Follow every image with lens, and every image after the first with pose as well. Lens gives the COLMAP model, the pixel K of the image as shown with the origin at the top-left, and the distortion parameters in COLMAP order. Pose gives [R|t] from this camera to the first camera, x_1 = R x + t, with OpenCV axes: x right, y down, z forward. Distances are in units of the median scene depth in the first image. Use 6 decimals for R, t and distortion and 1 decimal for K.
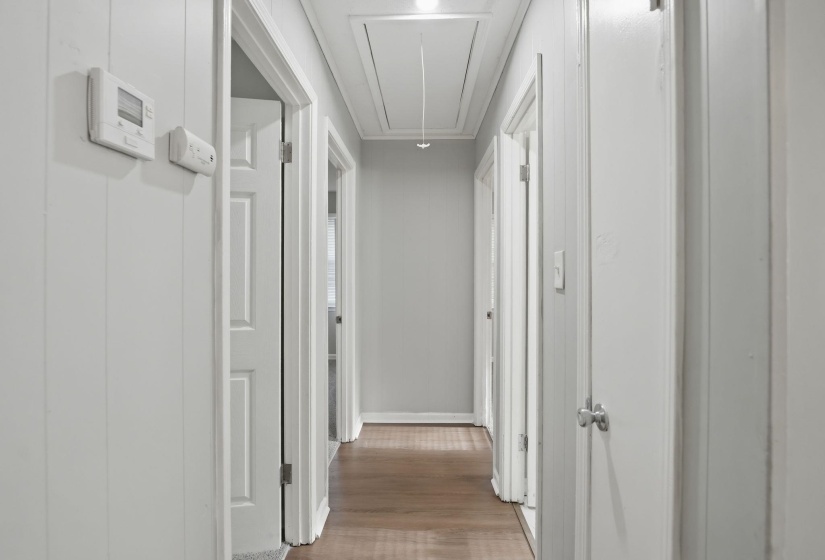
lens RADIAL K [[375.0, 0, 413.2], [0, 375.0, 275.3], [0, 0, 1]] dist [-0.016073, 0.002238]
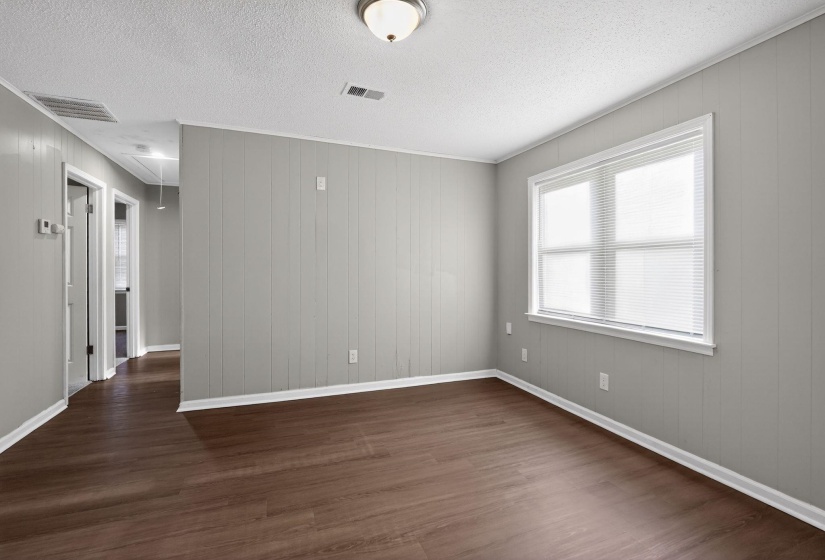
lens RADIAL K [[375.0, 0, 411.9], [0, 375.0, 269.3], [0, 0, 1]] dist [-0.016073, 0.002238]
pose [[0.930003, -0.003846, 0.367532, 0.599105], [0.003624, 0.999993, 0.001295, 0.040969], [-0.367534, 0.000127, 0.930010, -1.668486]]
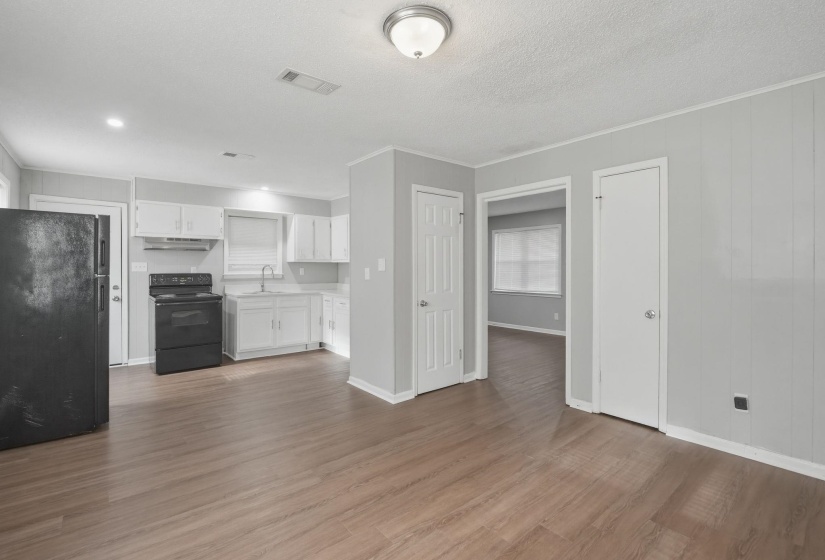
lens RADIAL K [[375.0, 0, 411.8], [0, 375.0, 275.3], [0, 0, 1]] dist [-0.016073, 0.002238]
pose [[-0.762606, 0.004411, -0.646848, 1.496446], [-0.007587, 0.999847, 0.015763, 0.014914], [0.646818, 0.016929, -0.762456, -0.106511]]
